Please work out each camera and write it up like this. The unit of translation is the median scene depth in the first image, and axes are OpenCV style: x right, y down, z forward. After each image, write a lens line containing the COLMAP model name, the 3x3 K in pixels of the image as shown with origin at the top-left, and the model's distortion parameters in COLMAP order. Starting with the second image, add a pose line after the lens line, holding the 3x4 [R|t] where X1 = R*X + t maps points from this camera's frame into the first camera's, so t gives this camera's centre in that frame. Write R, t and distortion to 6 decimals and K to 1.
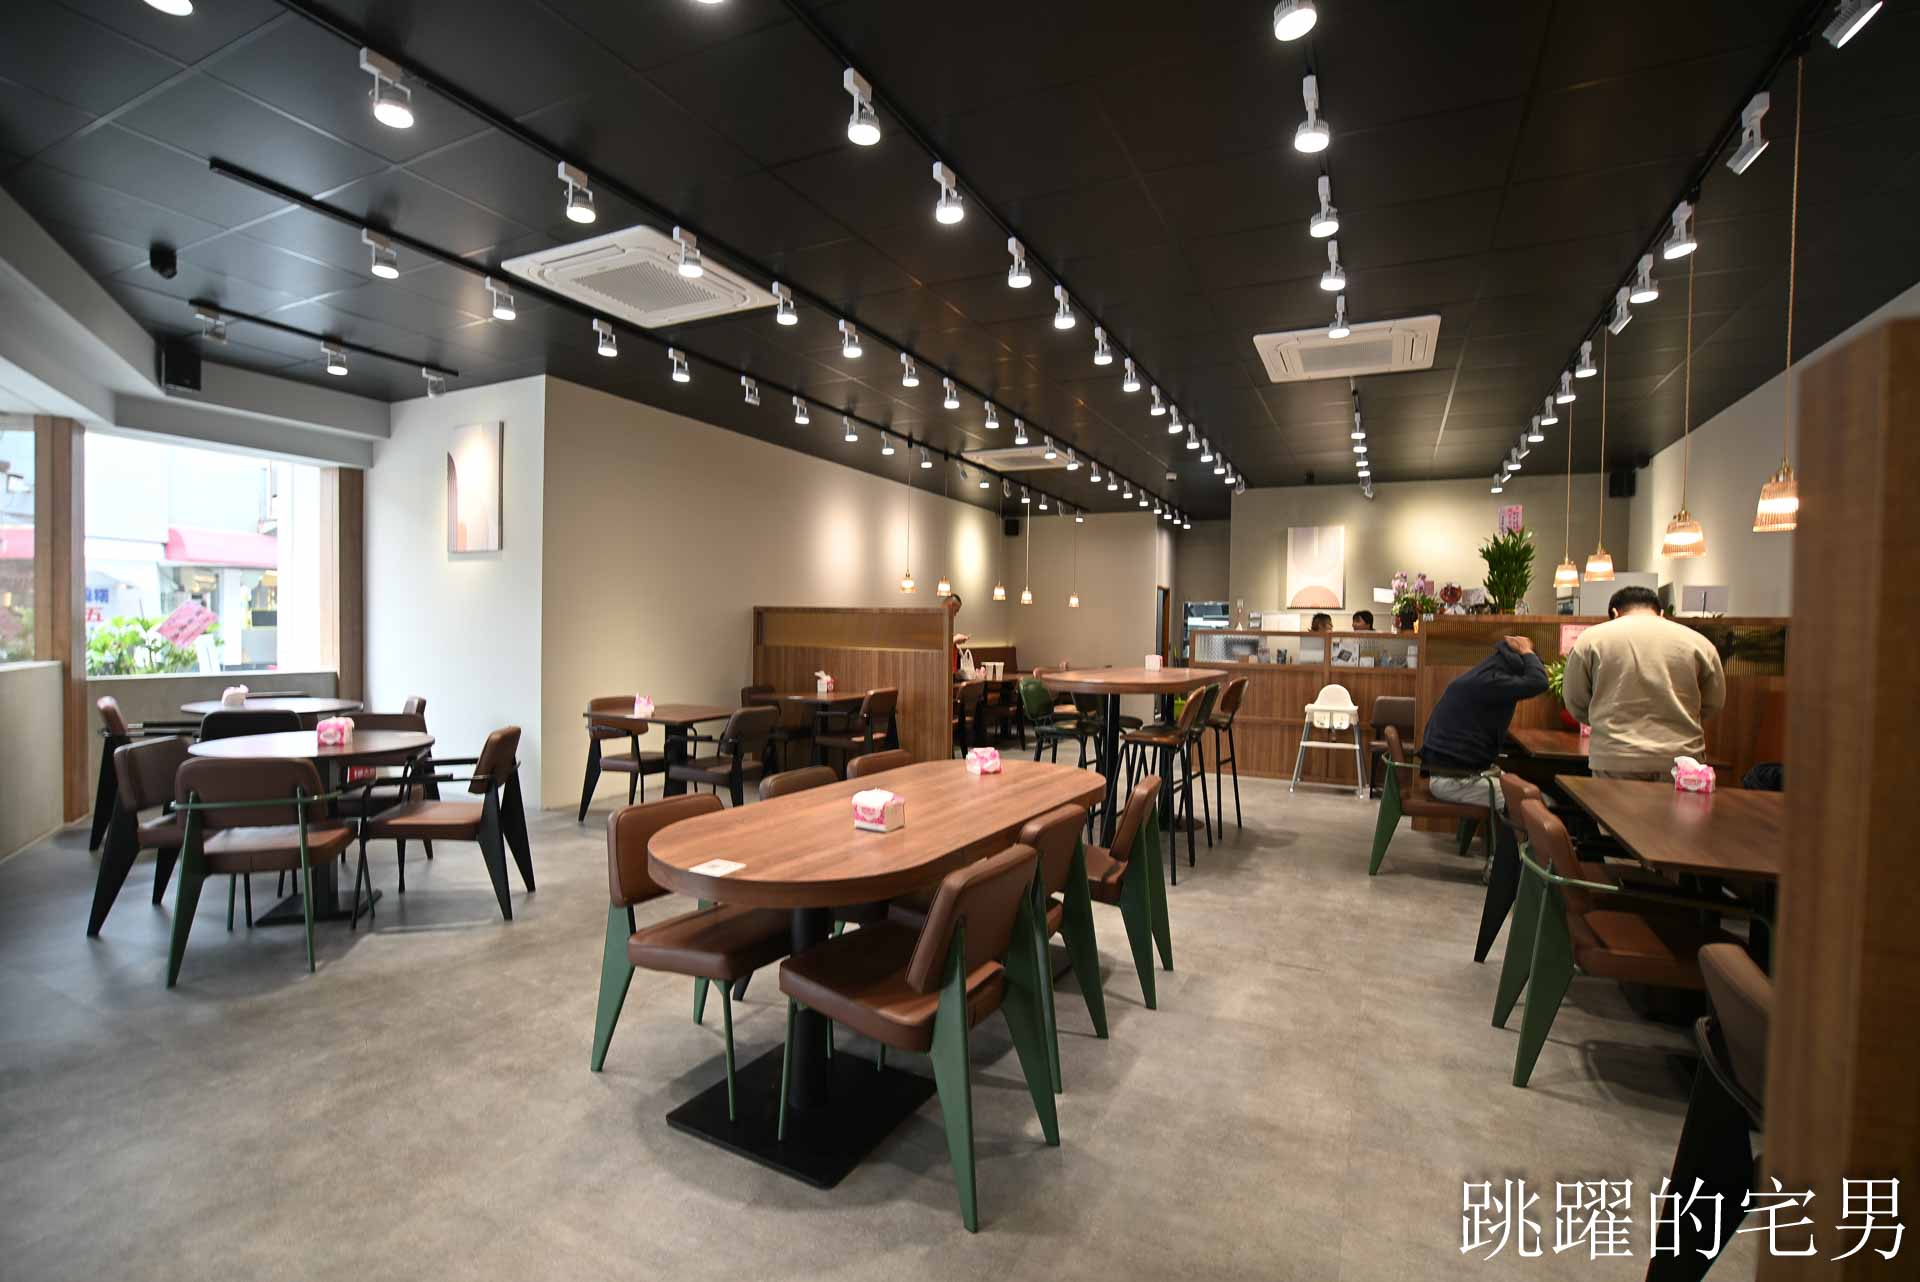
lens RADIAL K [[863.2, 0, 960.0], [0, 863.2, 641.0], [0, 0, 1]] dist [-0.061920, 0.000095]
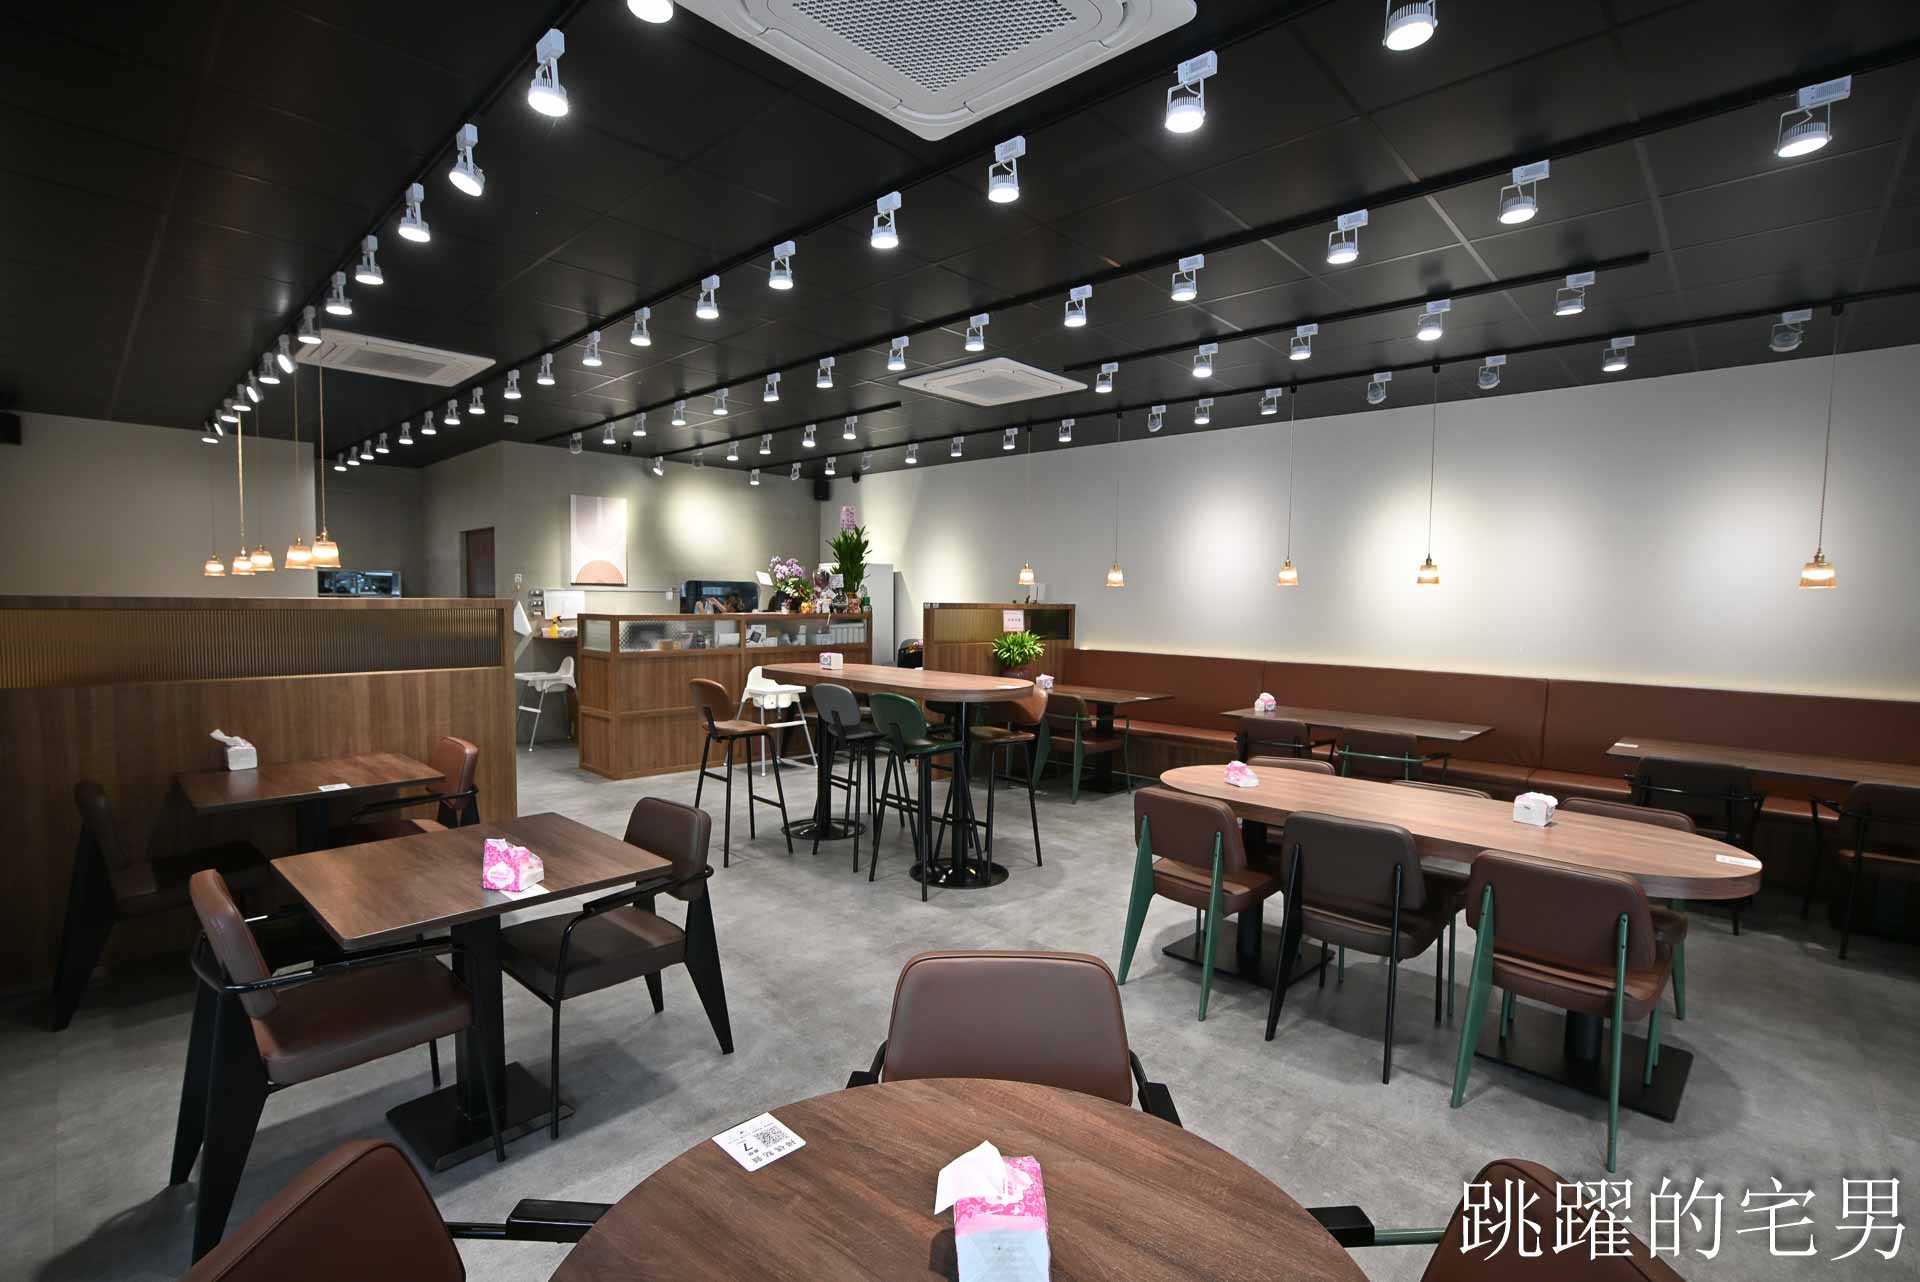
lens RADIAL K [[896.1, 0, 960.0], [0, 896.1, 641.0], [0, 0, 1]] dist [-0.018808, 0.000643]
pose [[0.293840, -0.059850, 0.953979, -0.488562], [0.027378, 0.998155, 0.054189, -0.028987], [-0.955462, 0.010195, 0.294937, 0.461357]]
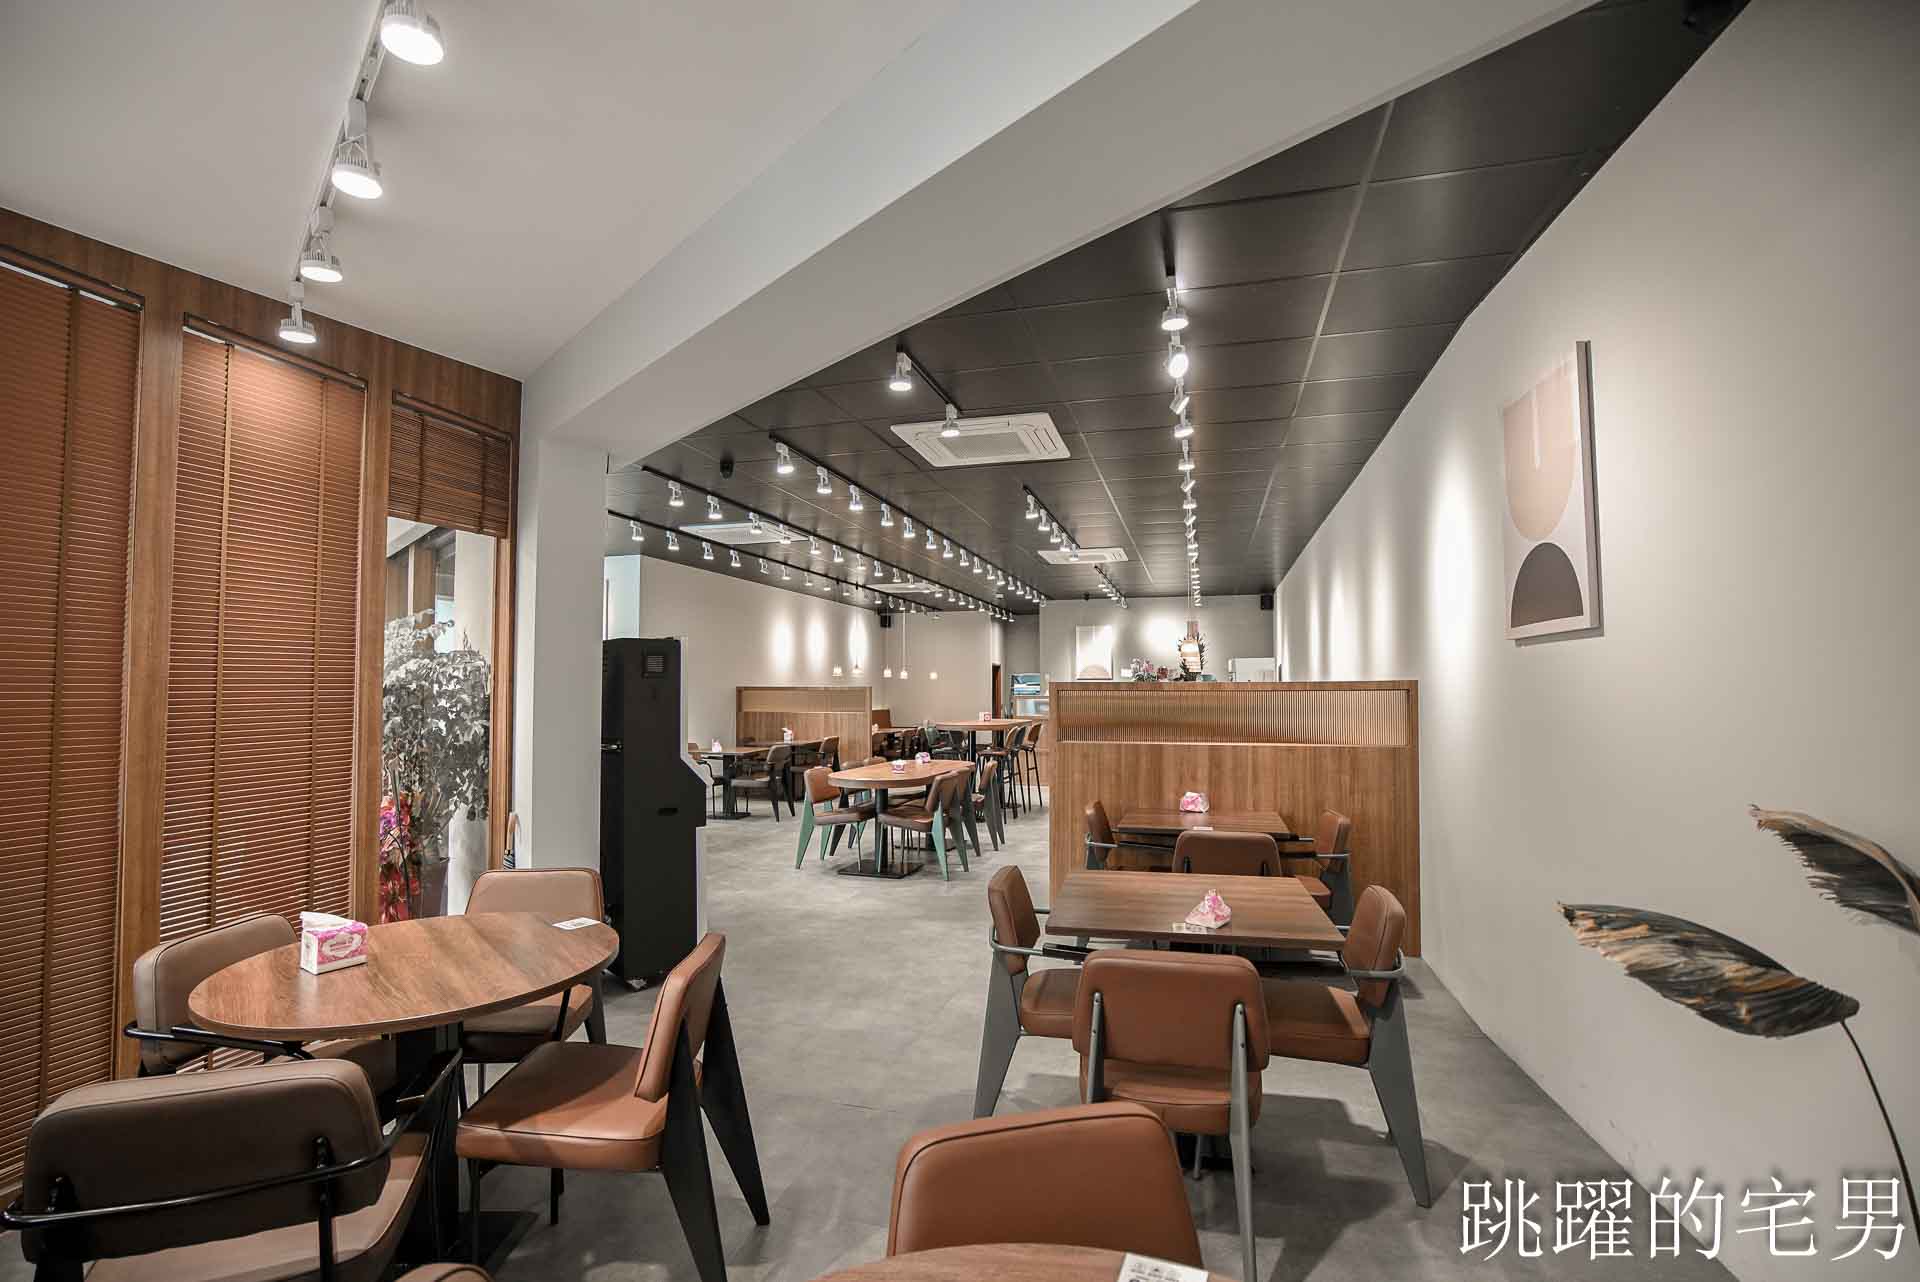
lens RADIAL K [[896.1, 0, 960.0], [0, 896.1, 641.0], [0, 0, 1]] dist [-0.018808, 0.000643]
pose [[0.981602, -0.009384, 0.190709, -0.155221], [0.022533, 0.997506, -0.066896, -0.005969], [-0.189605, 0.069962, 0.979365, -0.659703]]
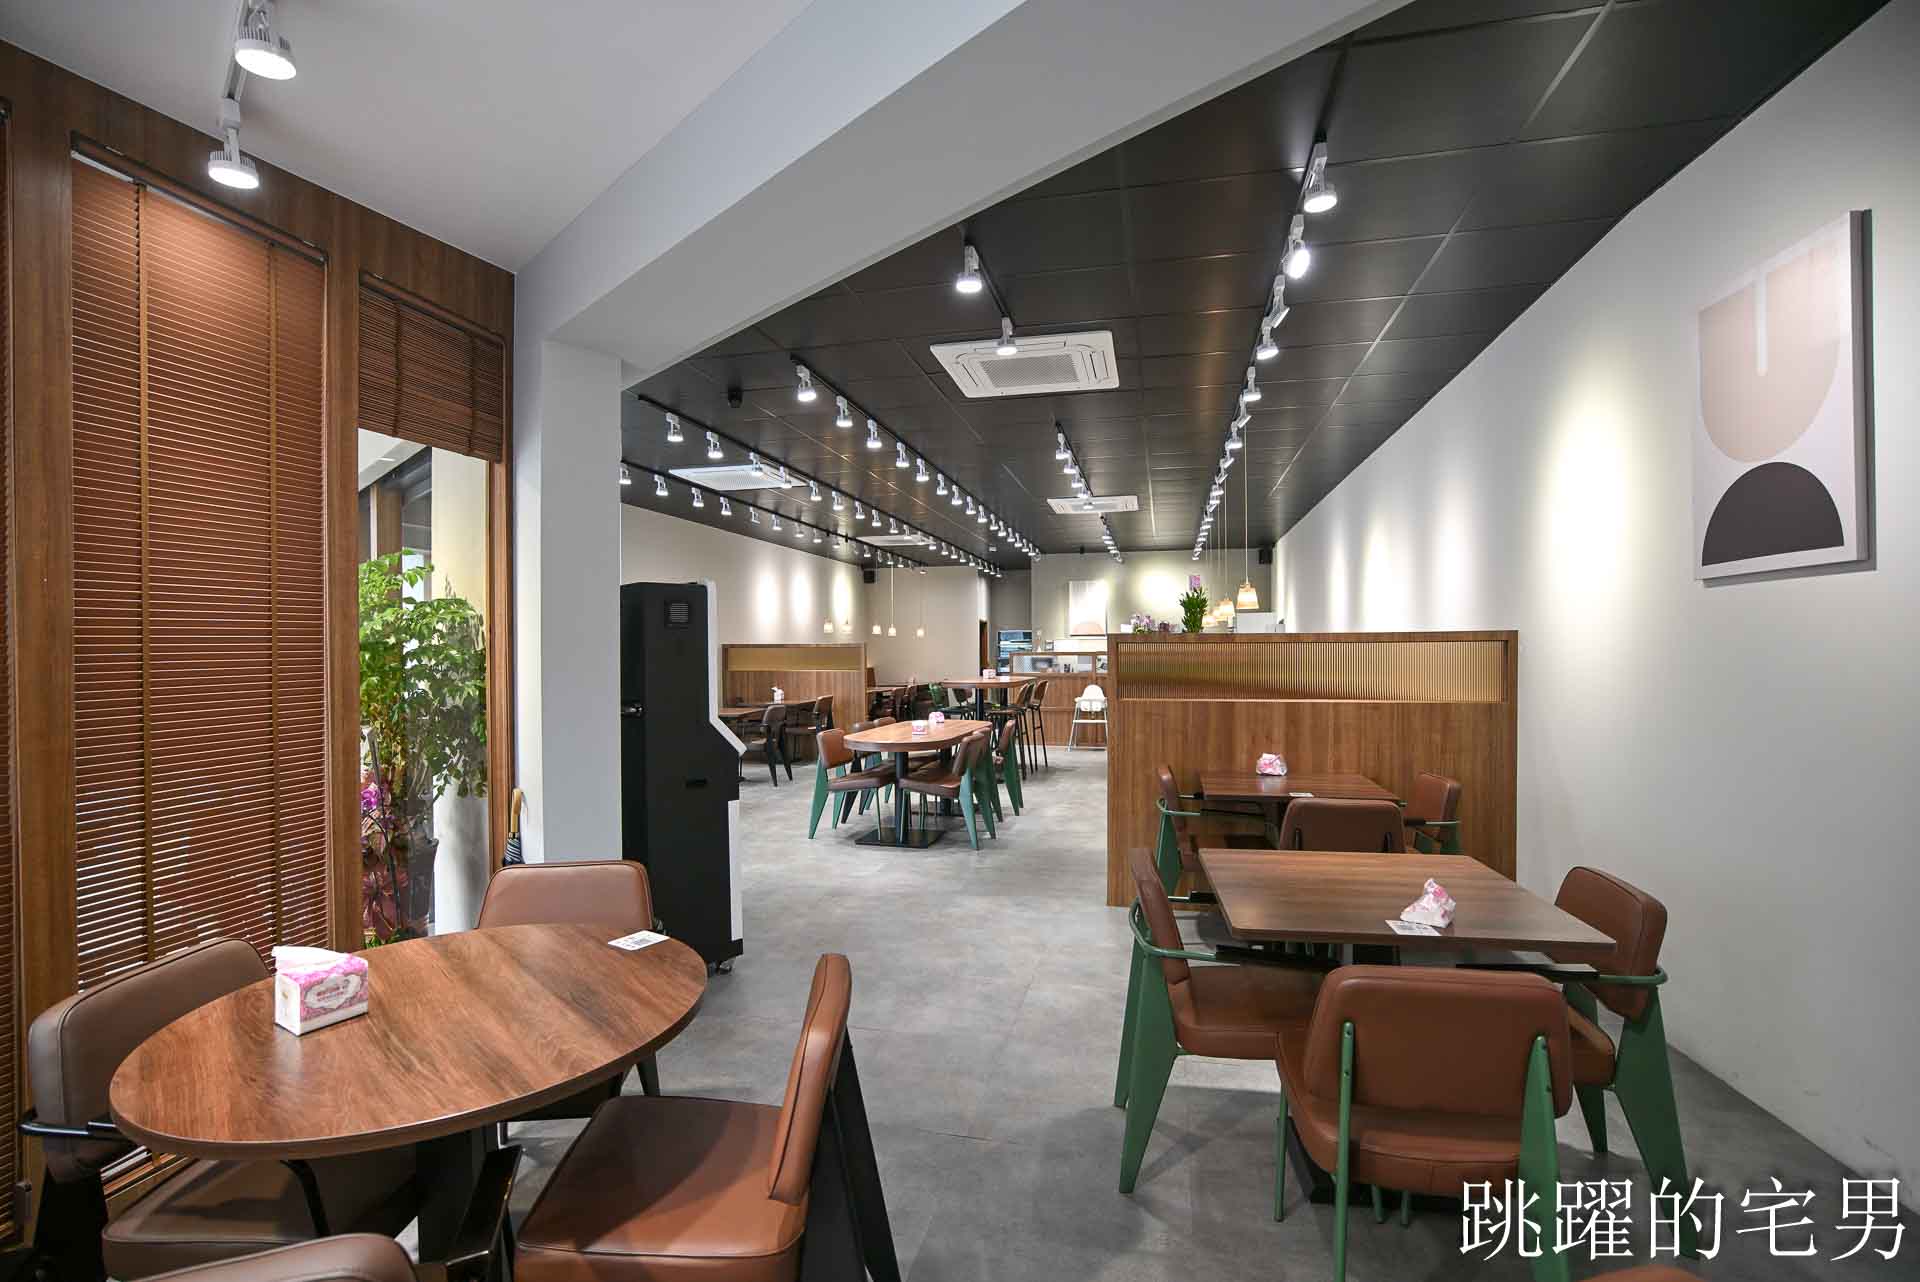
lens RADIAL K [[886.8, 0, 960.0], [0, 886.8, 641.0], [0, 0, 1]] dist [-0.021810, 0.006152]
pose [[0.971832, -0.022718, 0.234575, -0.204457], [0.028164, 0.999405, -0.019889, -0.004850], [-0.233984, 0.025936, 0.971895, -0.564083]]
